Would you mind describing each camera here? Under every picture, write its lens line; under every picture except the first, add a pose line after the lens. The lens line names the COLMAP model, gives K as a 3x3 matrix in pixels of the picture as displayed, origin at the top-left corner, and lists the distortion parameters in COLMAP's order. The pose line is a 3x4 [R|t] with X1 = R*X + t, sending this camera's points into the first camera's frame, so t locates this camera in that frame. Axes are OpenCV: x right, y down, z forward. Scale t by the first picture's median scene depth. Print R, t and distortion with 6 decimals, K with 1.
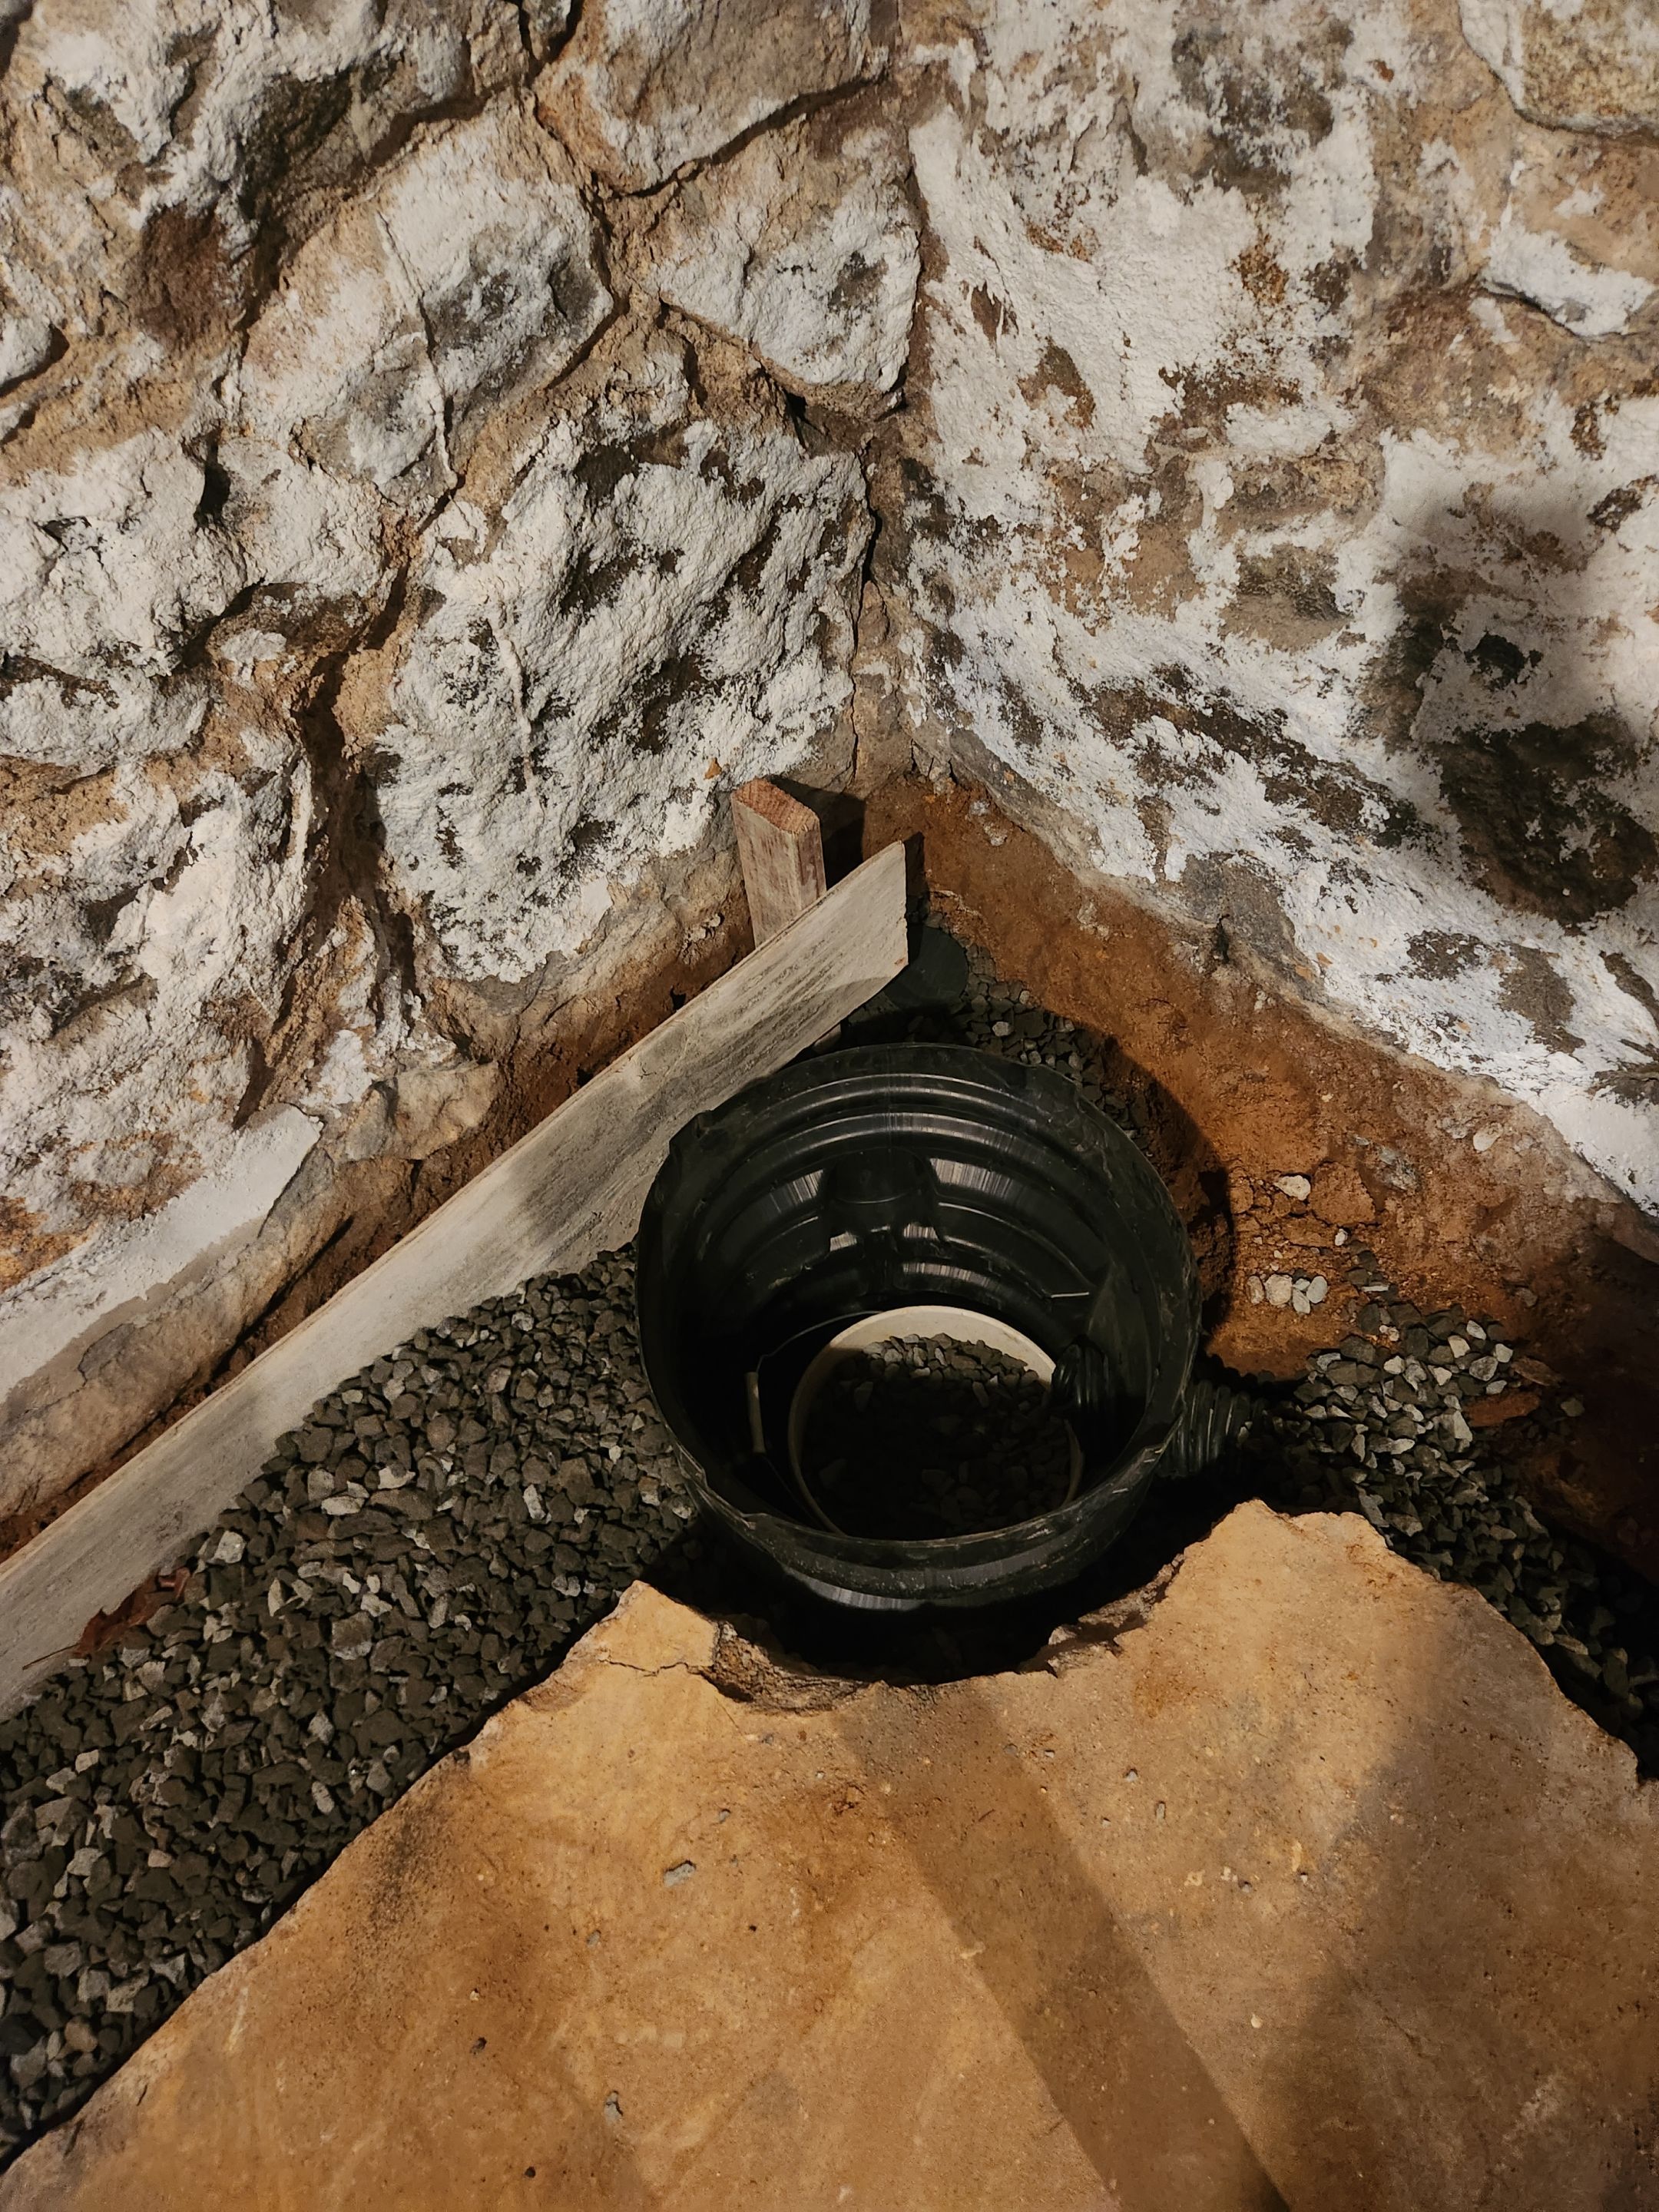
lens RADIAL K [[1444.3, 0, 829.5], [0, 1444.3, 1124.1], [0, 0, 1]] dist [0.040836, -0.037972]
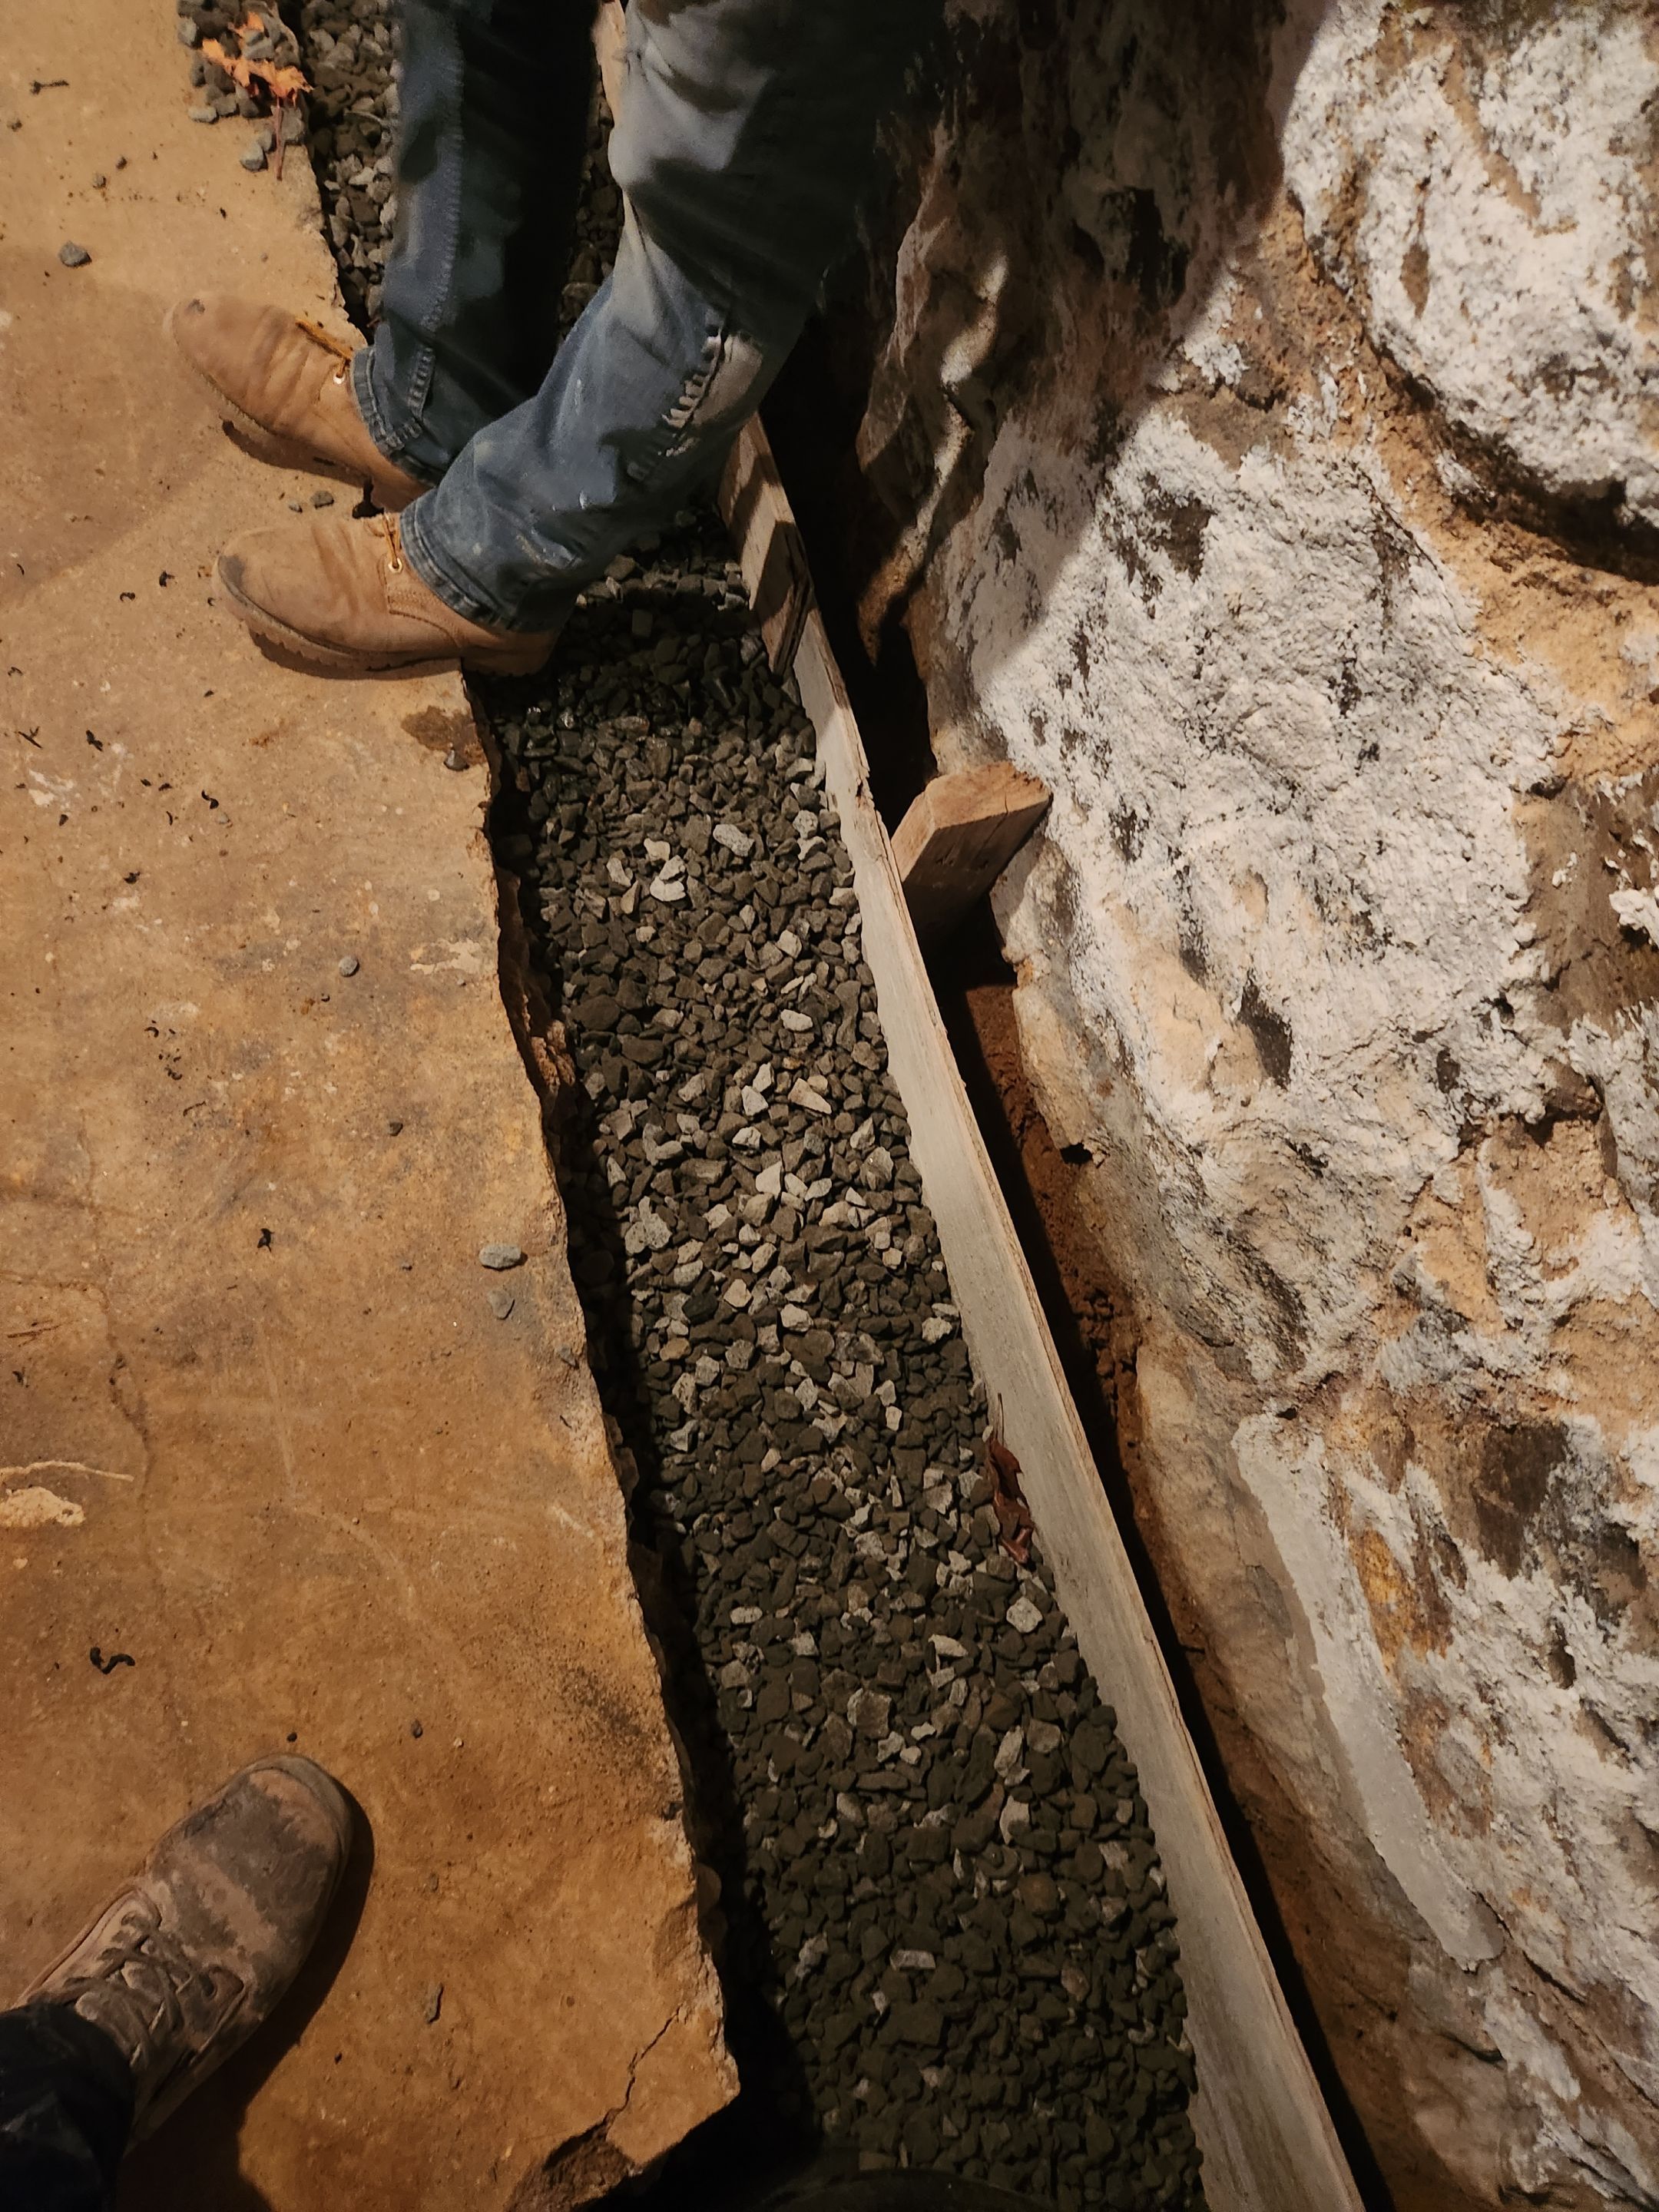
lens RADIAL K [[1444.3, 0, 838.6], [0, 1444.3, 1100.2], [0, 0, 1]] dist [0.040836, -0.037972]
pose [[-0.490153, 0.802355, -0.340553, -0.313013], [-0.801501, -0.261339, 0.537865, -0.031925], [0.342559, 0.536590, 0.771184, 0.060745]]
